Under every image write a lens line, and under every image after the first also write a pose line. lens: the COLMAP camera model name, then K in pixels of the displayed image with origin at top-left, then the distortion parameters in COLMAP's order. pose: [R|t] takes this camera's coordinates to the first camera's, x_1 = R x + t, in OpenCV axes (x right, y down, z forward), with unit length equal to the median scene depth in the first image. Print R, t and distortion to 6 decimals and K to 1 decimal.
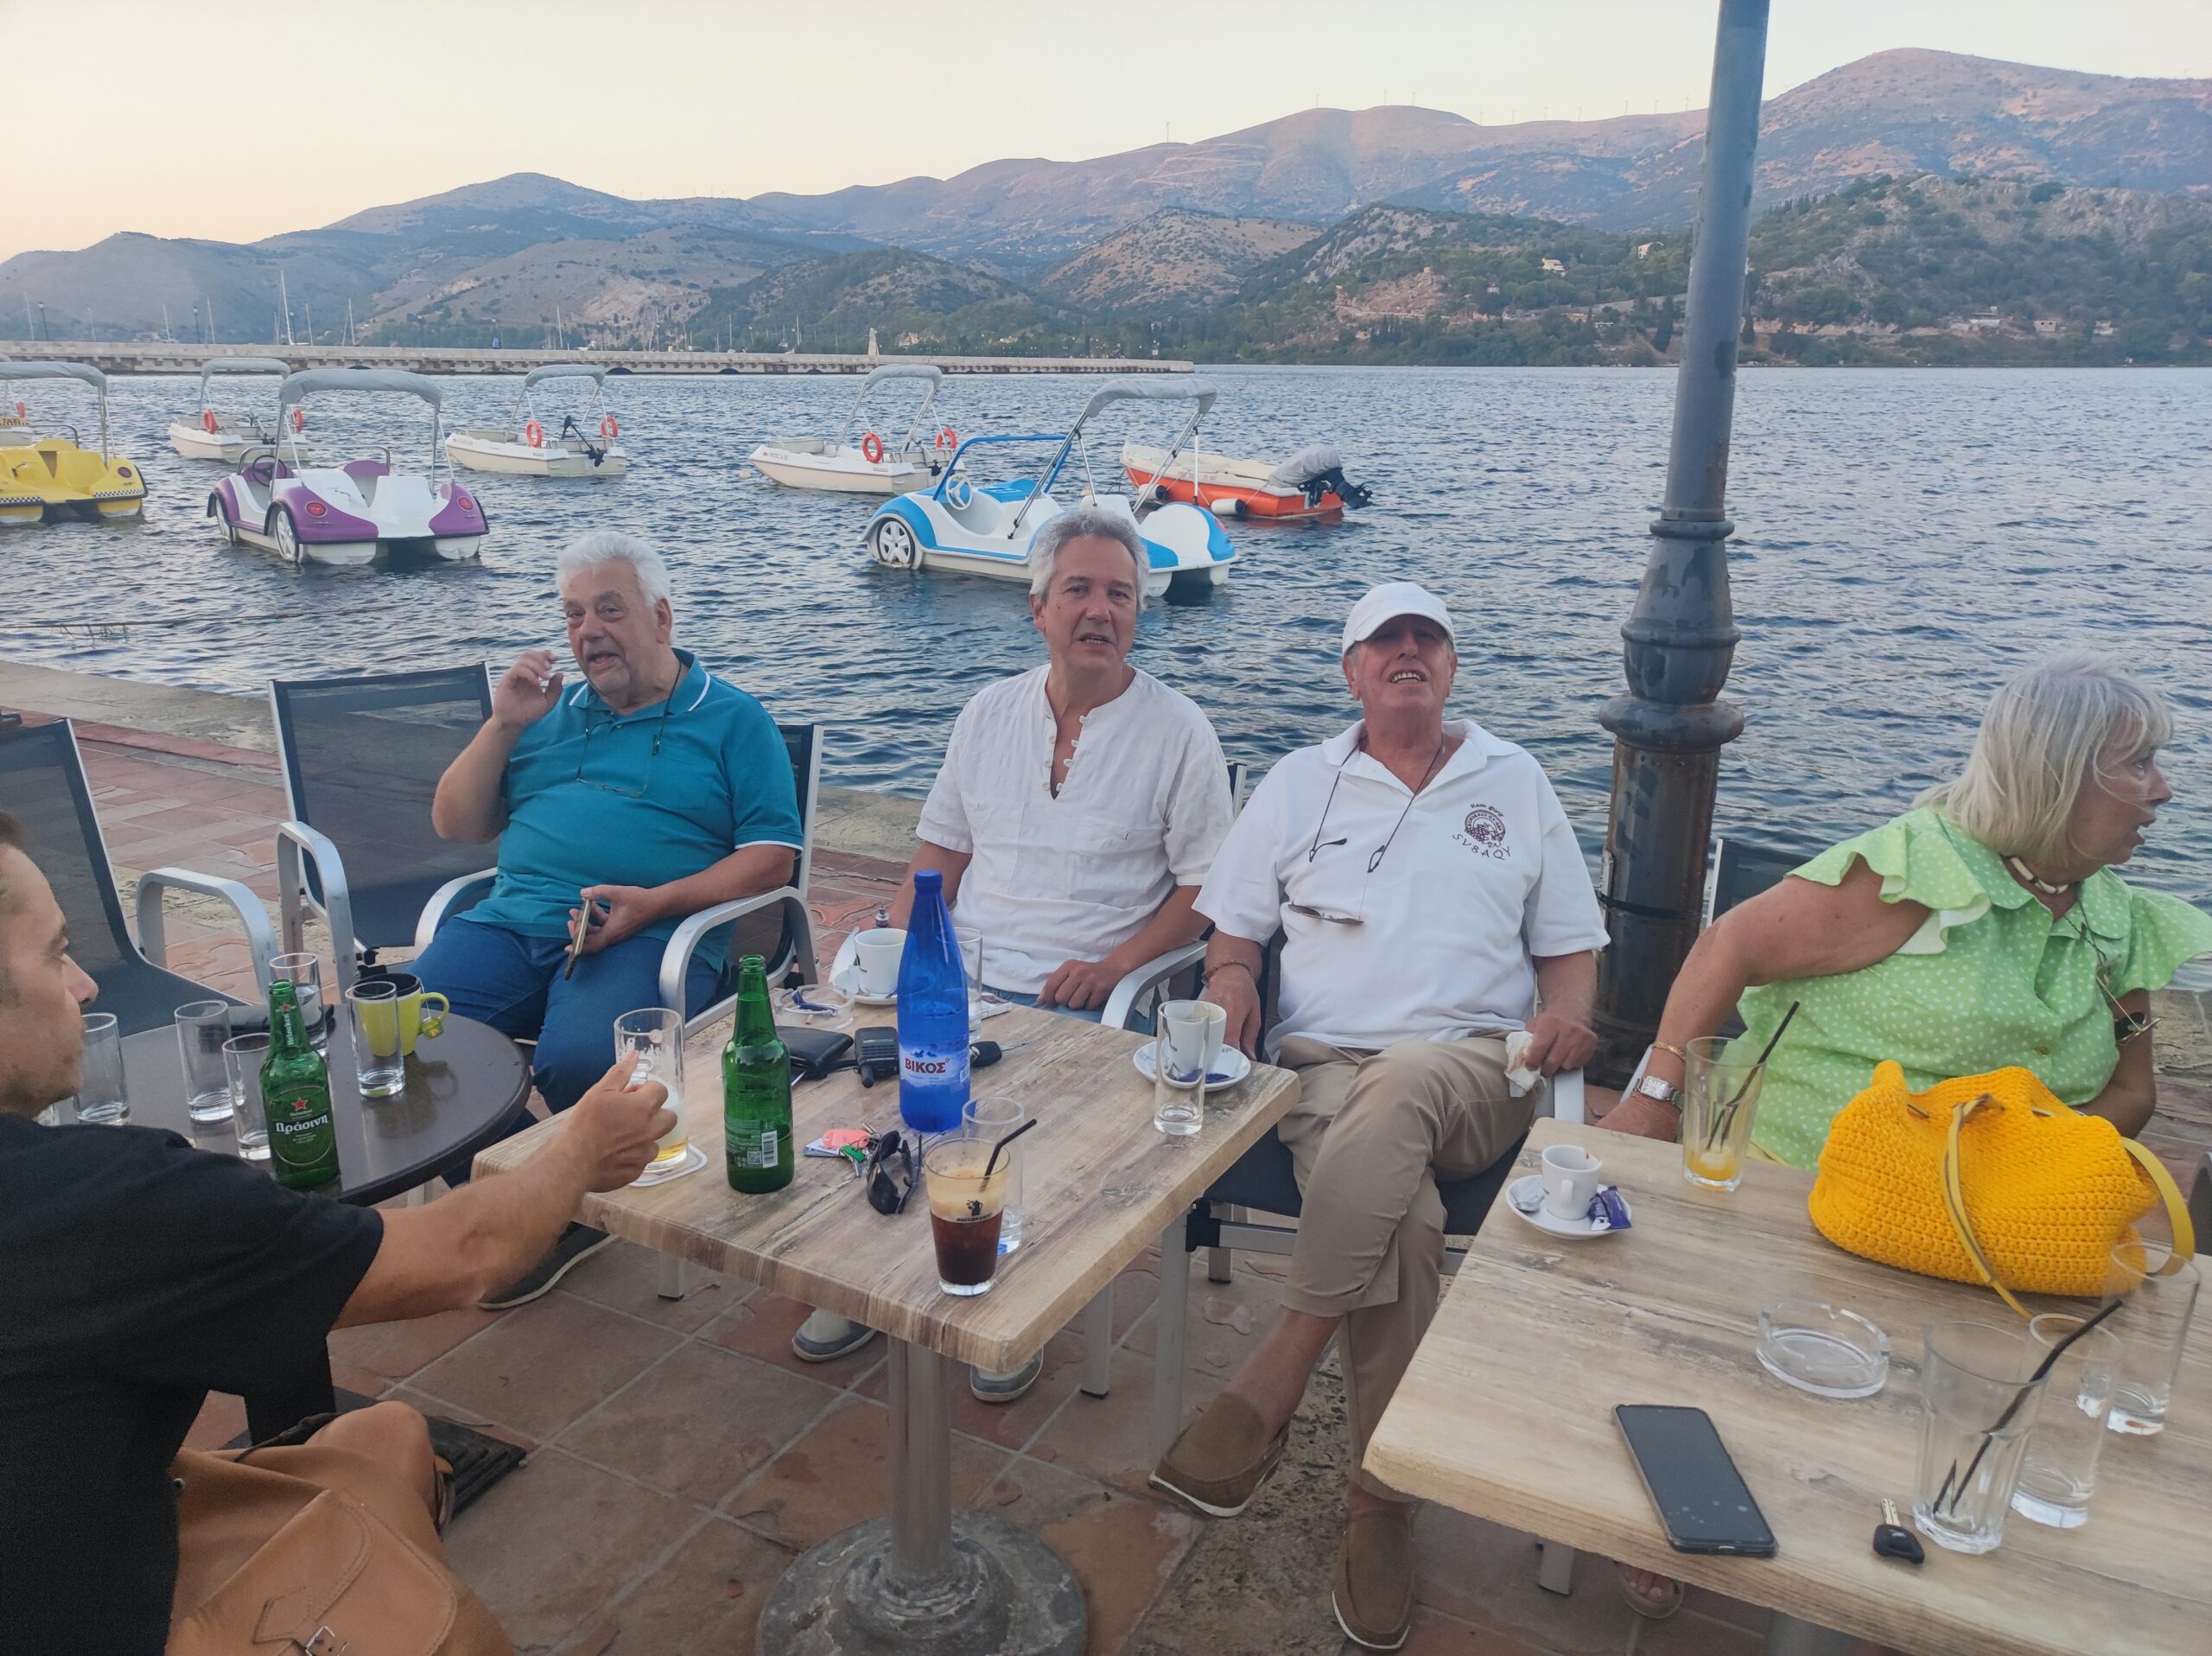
lens RADIAL K [[1619.4, 0, 1106.0], [0, 1619.4, 829.2], [0, 0, 1]] dist [0.038789, -0.024348]
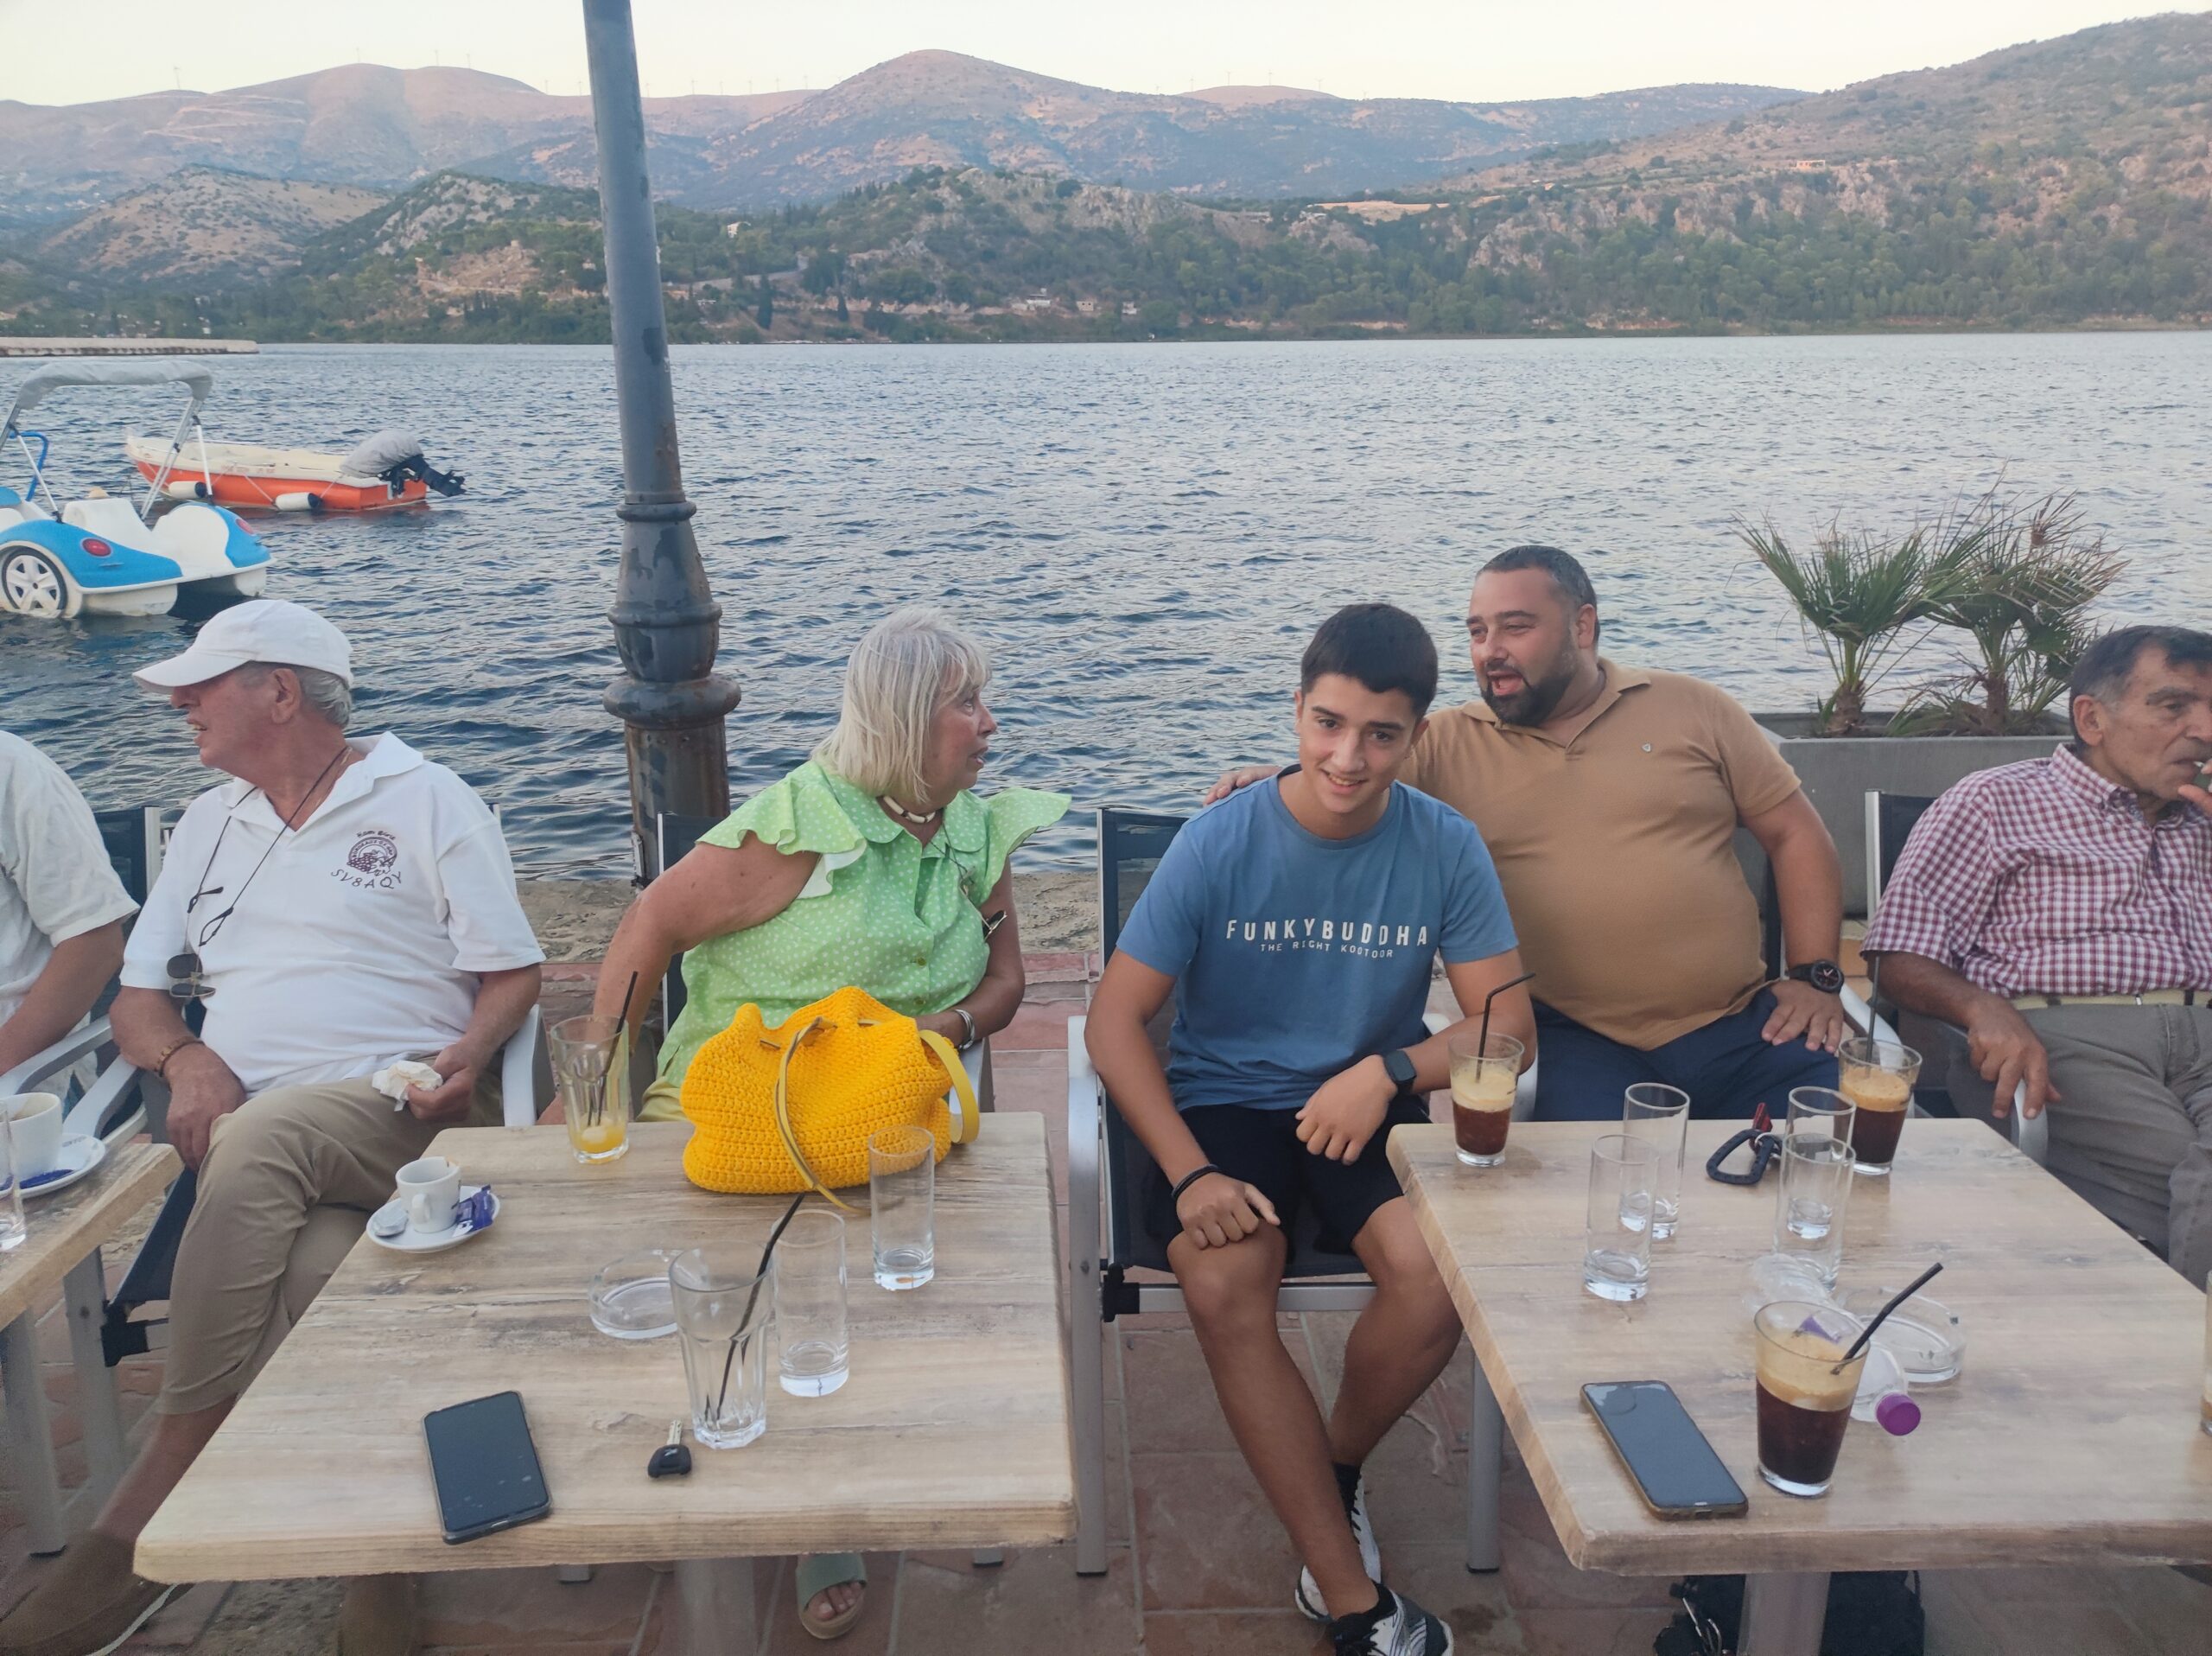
lens RADIAL K [[1619.4, 0, 1101.8], [0, 1619.4, 824.2], [0, 0, 1]] dist [0.038789, -0.024348]
pose [[0.872314, -0.150711, 0.465139, 0.096363], [0.146100, 0.988191, 0.046193, 0.003916], [-0.466608, 0.027662, 0.884032, -0.031756]]
